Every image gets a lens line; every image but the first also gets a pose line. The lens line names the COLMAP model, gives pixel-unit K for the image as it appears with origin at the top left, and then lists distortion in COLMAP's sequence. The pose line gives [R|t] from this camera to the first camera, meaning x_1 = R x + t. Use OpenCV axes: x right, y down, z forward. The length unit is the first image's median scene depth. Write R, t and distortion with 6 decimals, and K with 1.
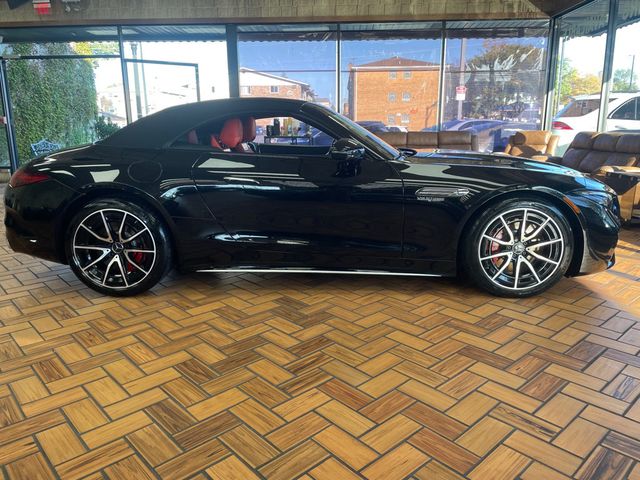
lens RADIAL K [[481.8, 0, 320.0], [0, 481.8, 240.0], [0, 0, 1]] dist [0.075385, -0.101886]
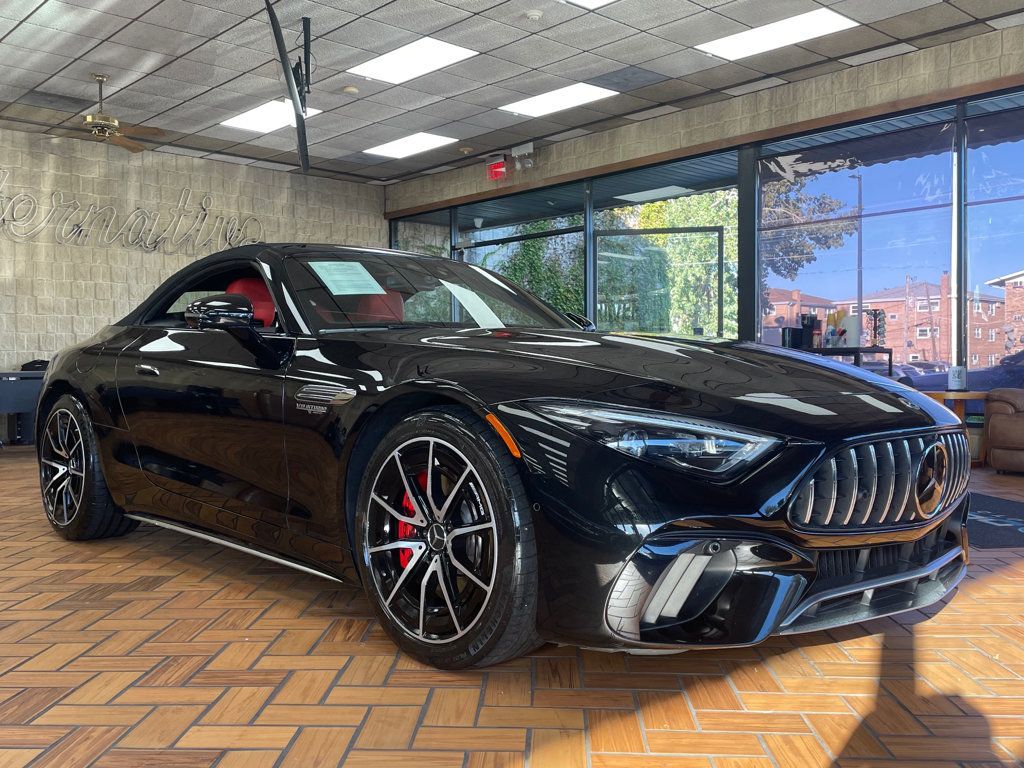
lens RADIAL K [[942.2, 0, 512.0], [0, 942.2, 384.0], [0, 0, 1]] dist [0.046326, -0.009062]
pose [[0.715133, 0.014612, -0.698836, 1.020376], [-0.161433, 0.976205, -0.144787, -0.004198], [0.680092, 0.216357, 0.700475, 0.469741]]
